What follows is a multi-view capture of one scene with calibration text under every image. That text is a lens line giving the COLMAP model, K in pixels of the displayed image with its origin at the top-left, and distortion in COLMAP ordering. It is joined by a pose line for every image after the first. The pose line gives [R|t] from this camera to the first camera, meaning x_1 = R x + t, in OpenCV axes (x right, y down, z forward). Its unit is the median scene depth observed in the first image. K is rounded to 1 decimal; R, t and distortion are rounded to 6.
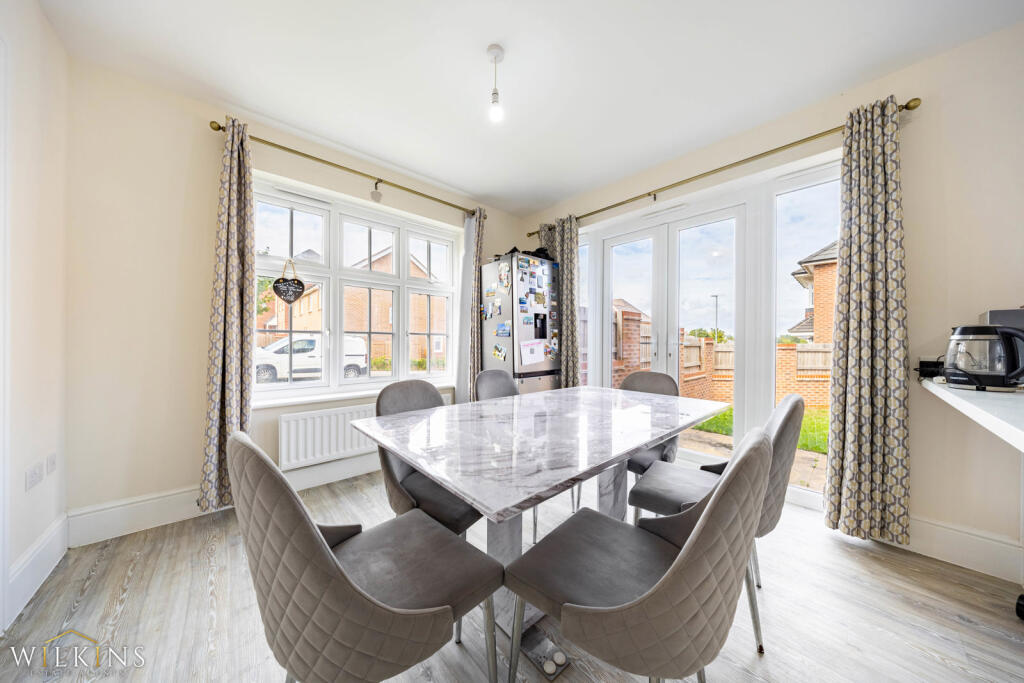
lens RADIAL K [[318.5, 0, 509.4], [0, 318.5, 344.3], [0, 0, 1]] dist [-0.011344, -0.000024]
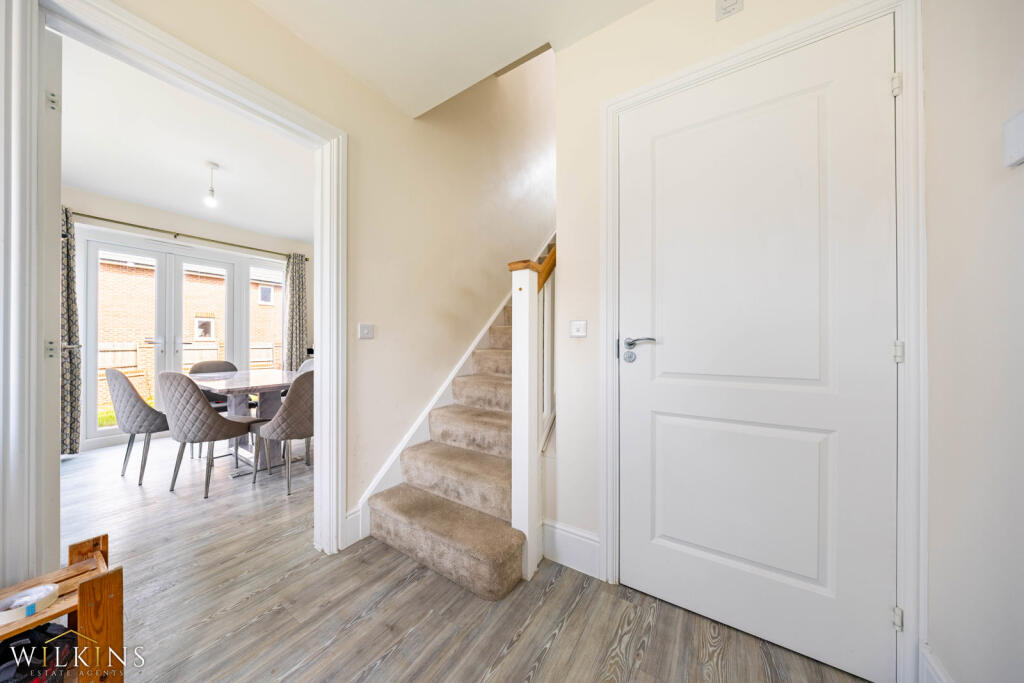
lens RADIAL K [[333.8, 0, 512.0], [0, 333.8, 341.5], [0, 0, 1]] dist [-0.000452, 0.000031]
pose [[-0.219930, 0.001513, 0.975515, -1.159120], [0.005350, 0.999986, -0.000345, -0.002004], [-0.975501, 0.005143, -0.219934, -0.087625]]
